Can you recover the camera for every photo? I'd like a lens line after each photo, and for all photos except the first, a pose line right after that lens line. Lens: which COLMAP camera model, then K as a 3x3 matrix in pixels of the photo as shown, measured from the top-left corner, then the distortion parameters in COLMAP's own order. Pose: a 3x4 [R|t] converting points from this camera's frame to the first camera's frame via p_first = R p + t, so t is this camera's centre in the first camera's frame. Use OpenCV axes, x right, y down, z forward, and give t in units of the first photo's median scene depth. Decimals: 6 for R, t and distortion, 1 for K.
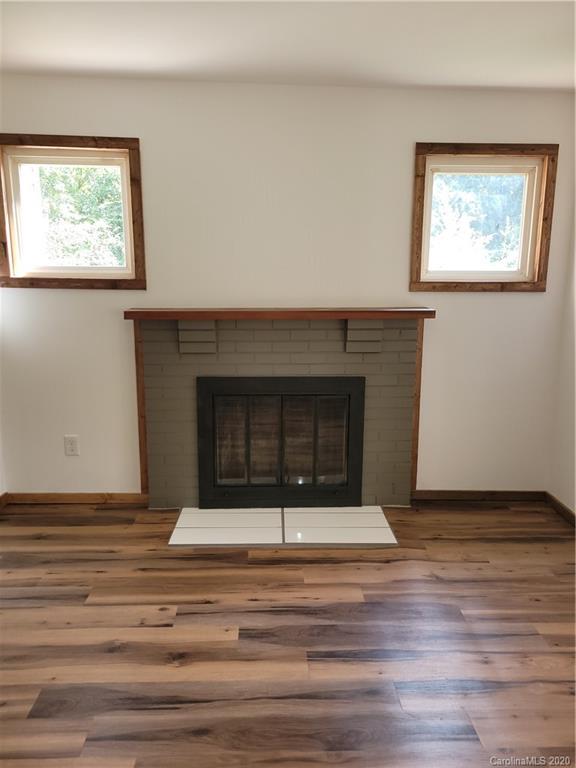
lens RADIAL K [[573.1, 0, 288.0], [0, 573.1, 384.0], [0, 0, 1]] dist [0.041947, -0.006178]
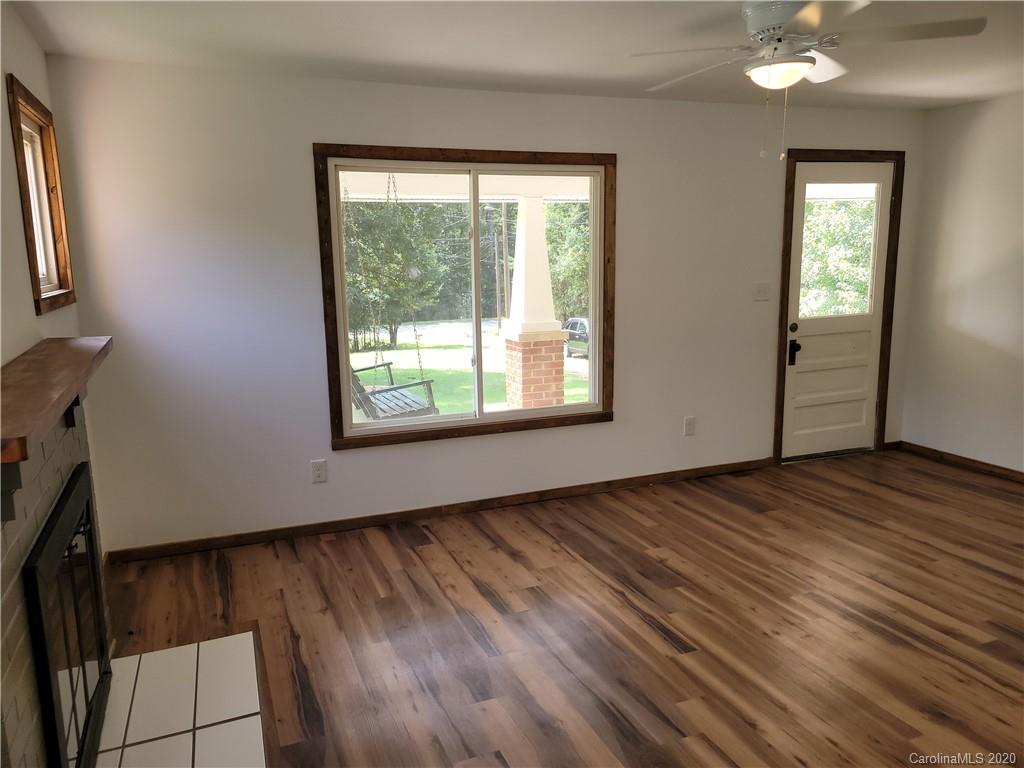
lens RADIAL K [[775.5, 0, 507.0], [0, 775.5, 384.5], [0, 0, 1]] dist [0.056600, -0.001556]
pose [[-0.340487, -0.160429, 0.926462, -0.894847], [0.188209, 0.953766, 0.234326, -0.232470], [-0.921220, 0.254153, -0.294550, 0.966136]]
